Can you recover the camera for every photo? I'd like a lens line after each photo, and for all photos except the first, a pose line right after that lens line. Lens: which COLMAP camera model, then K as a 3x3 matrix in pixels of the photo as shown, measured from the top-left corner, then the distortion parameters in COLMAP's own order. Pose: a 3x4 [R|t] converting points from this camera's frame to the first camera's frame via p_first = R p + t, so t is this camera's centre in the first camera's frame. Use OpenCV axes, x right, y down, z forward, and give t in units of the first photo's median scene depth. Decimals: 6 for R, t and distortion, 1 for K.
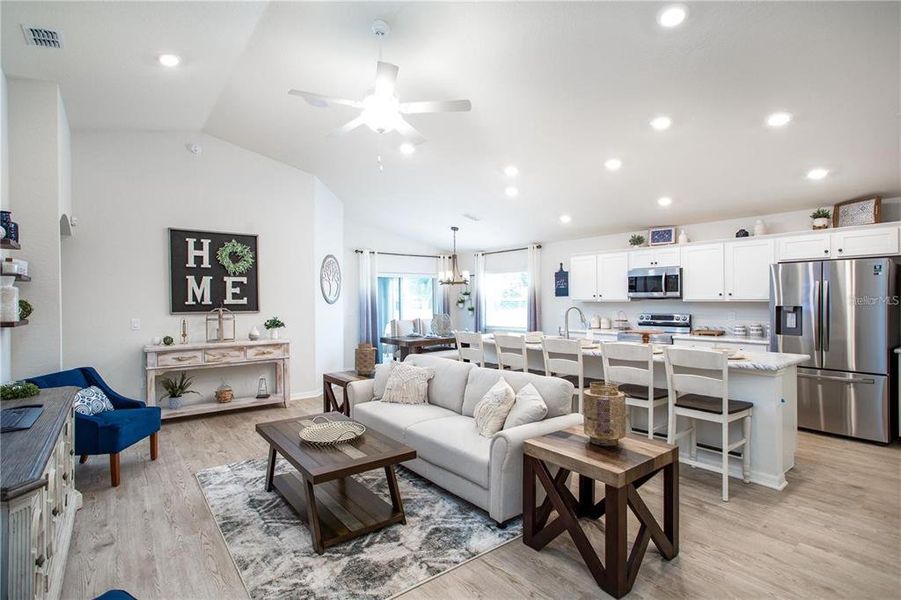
lens RADIAL K [[438.9, 0, 433.4], [0, 438.9, 300.1], [0, 0, 1]] dist [-0.016545, 0.000329]
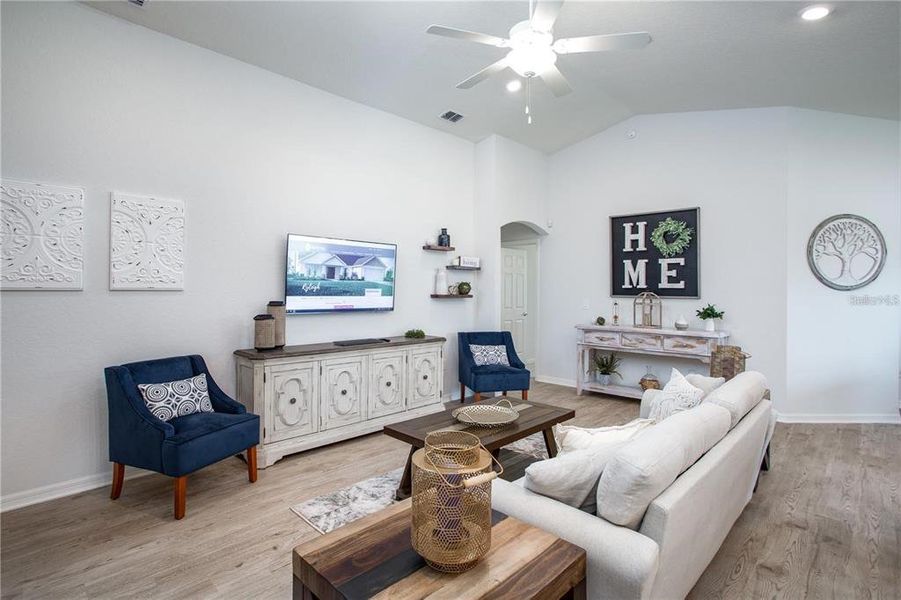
lens RADIAL K [[451.3, 0, 445.4], [0, 451.3, 289.2], [0, 0, 1]] dist [-0.028741, 0.000487]
pose [[0.166007, 0.007845, -0.986093, 0.396989], [-0.009378, 0.999936, 0.006376, 0.009587], [0.986080, 0.008189, 0.166070, 0.399324]]
